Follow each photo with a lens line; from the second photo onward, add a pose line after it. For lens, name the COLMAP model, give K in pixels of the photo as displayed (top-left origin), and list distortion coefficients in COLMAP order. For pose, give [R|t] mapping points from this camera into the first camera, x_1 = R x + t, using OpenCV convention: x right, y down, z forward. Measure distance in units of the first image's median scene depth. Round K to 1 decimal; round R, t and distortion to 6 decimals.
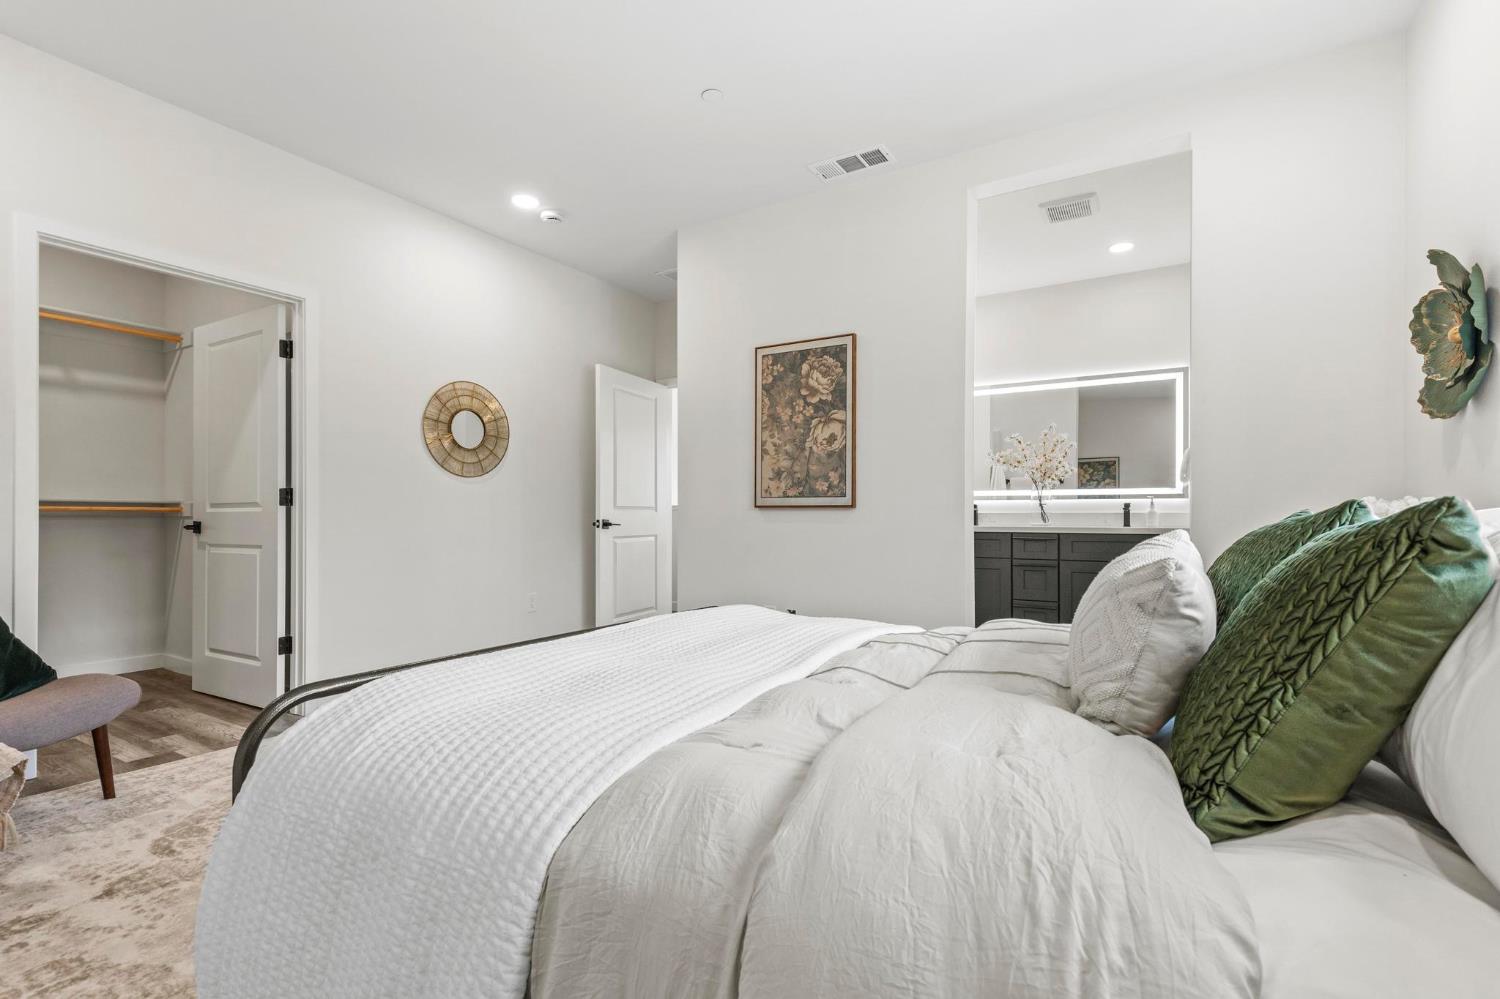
lens RADIAL K [[693.7, 0, 750.0], [0, 693.7, 499.5], [0, 0, 1]] dist [0.001760, 0.000564]
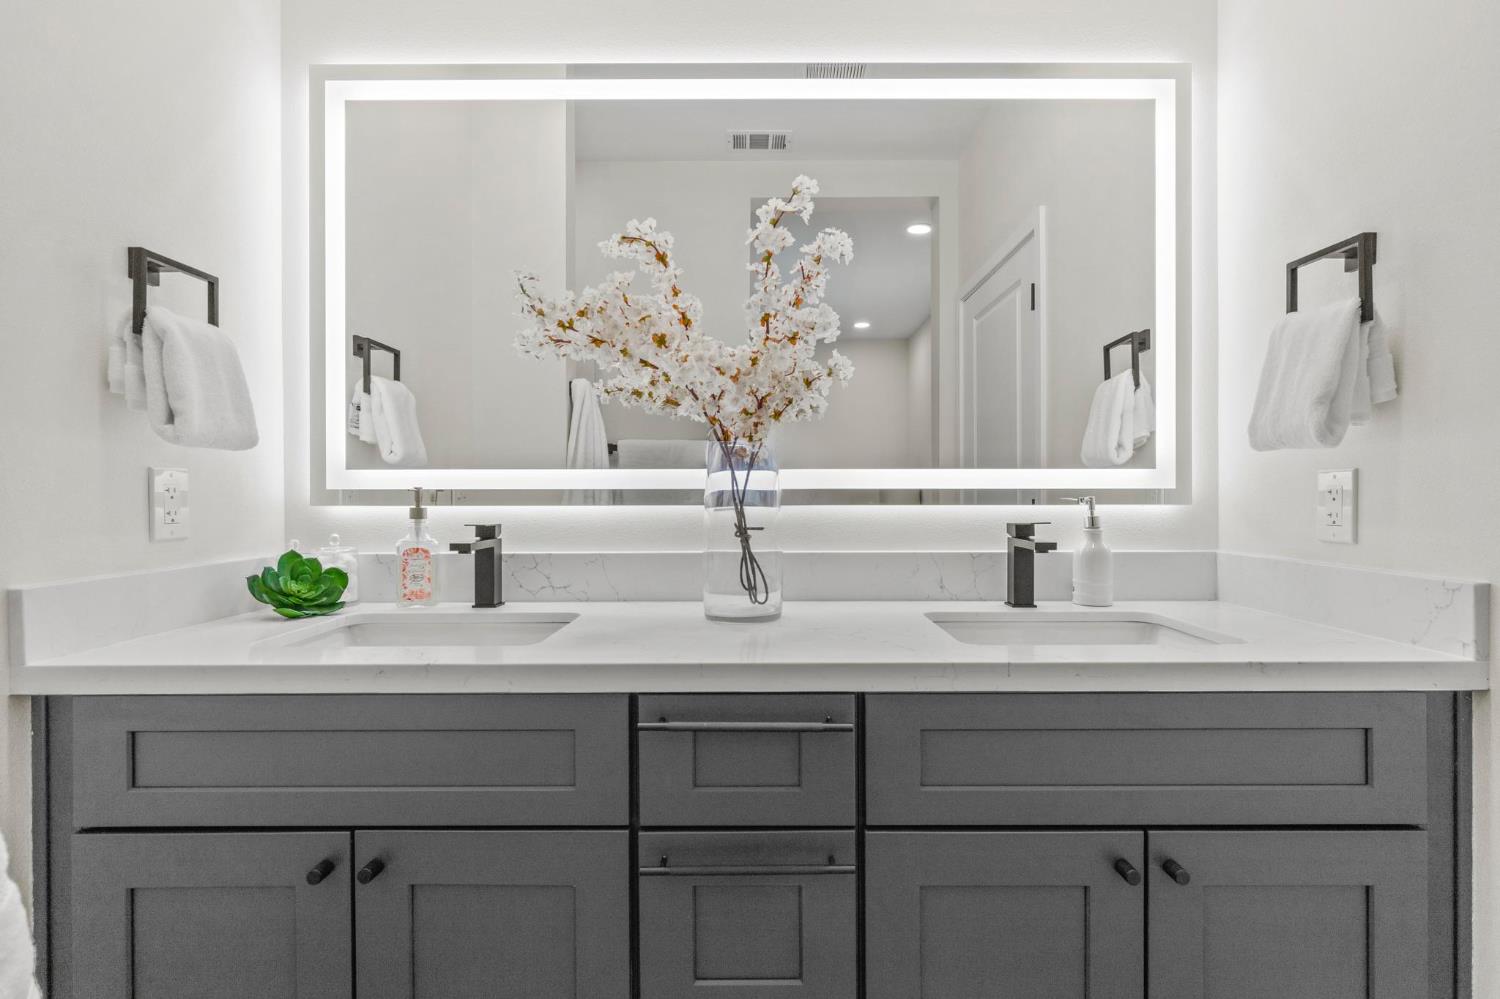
lens RADIAL K [[783.9, 0, 750.0], [0, 783.9, 499.5], [0, 0, 1]] dist [0.000244, 0.000031]
pose [[0.862880, -0.003044, 0.505399, 0.283248], [-0.006867, 0.999819, 0.017746, -0.007714], [-0.505362, -0.018784, 0.862703, 0.763603]]
